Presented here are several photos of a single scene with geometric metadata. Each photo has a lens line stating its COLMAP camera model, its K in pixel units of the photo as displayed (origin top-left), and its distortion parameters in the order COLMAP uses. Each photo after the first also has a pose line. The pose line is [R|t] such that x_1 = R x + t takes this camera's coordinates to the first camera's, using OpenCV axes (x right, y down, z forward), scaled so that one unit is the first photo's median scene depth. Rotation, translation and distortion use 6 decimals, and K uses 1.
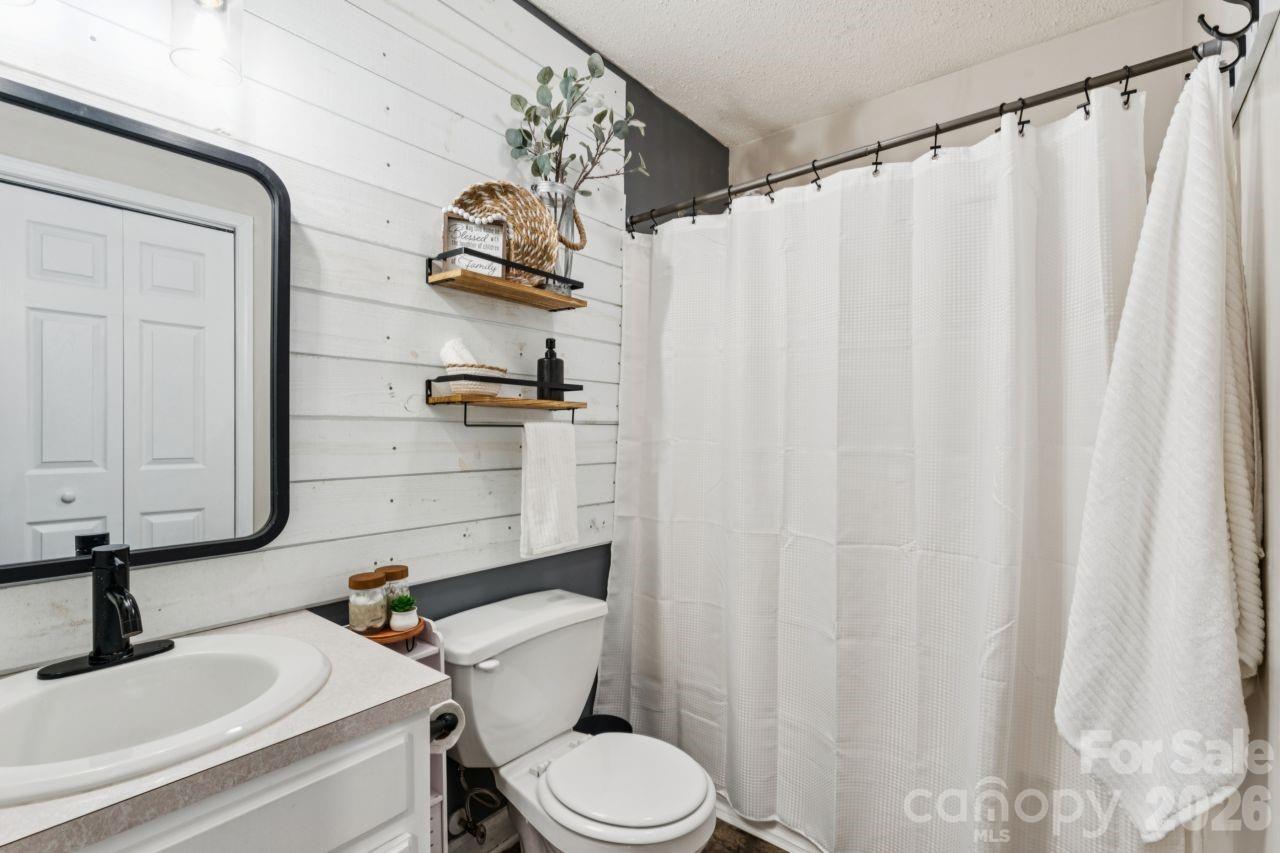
lens RADIAL K [[585.6, 0, 637.5], [0, 585.6, 435.2], [0, 0, 1]] dist [0.001488, 0.000168]
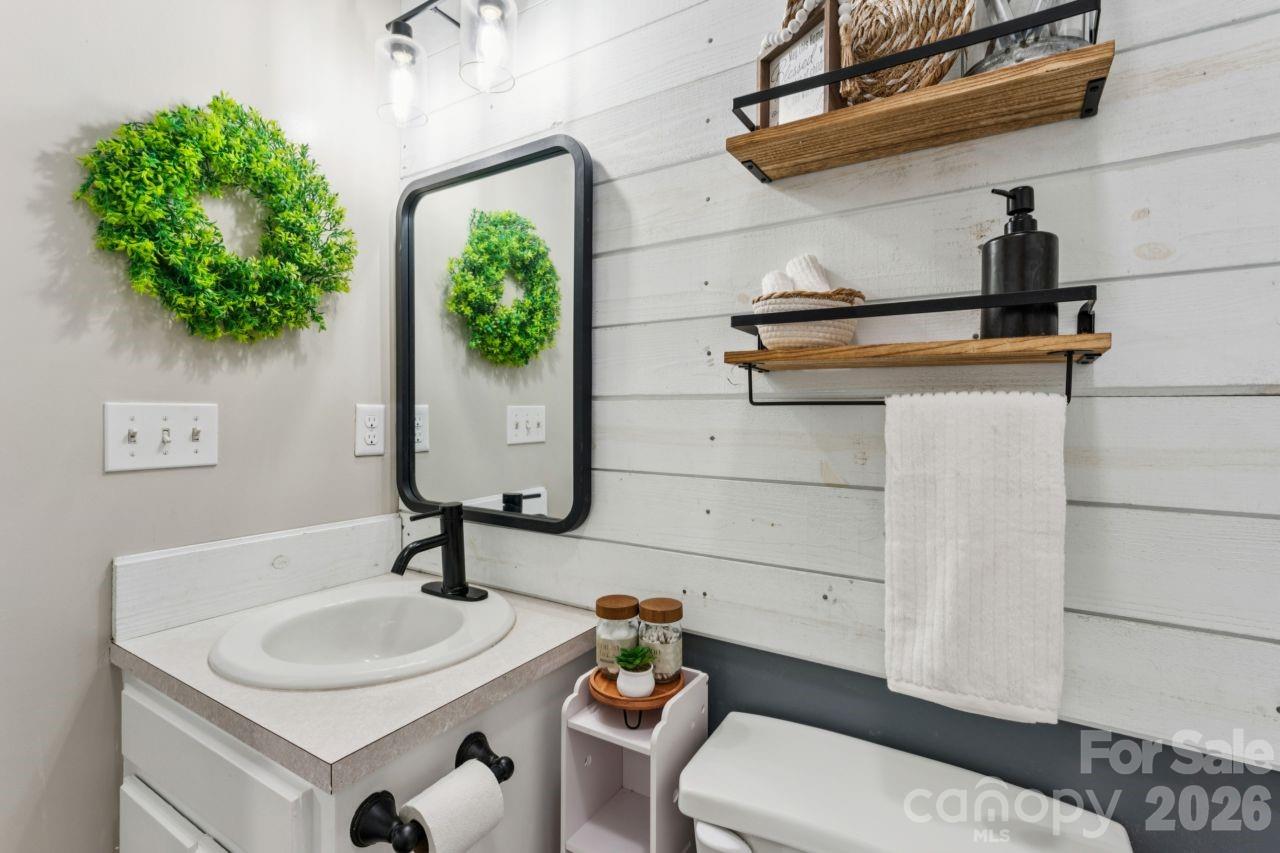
lens RADIAL K [[579.9, 0, 640.3], [0, 579.9, 420.8], [0, 0, 1]] dist [0.001004, 0.000219]
pose [[0.127479, 0.007618, -0.991812, 0.262826], [-0.011551, 0.999914, 0.006195, -0.001841], [0.991774, 0.010667, 0.127556, 0.817888]]
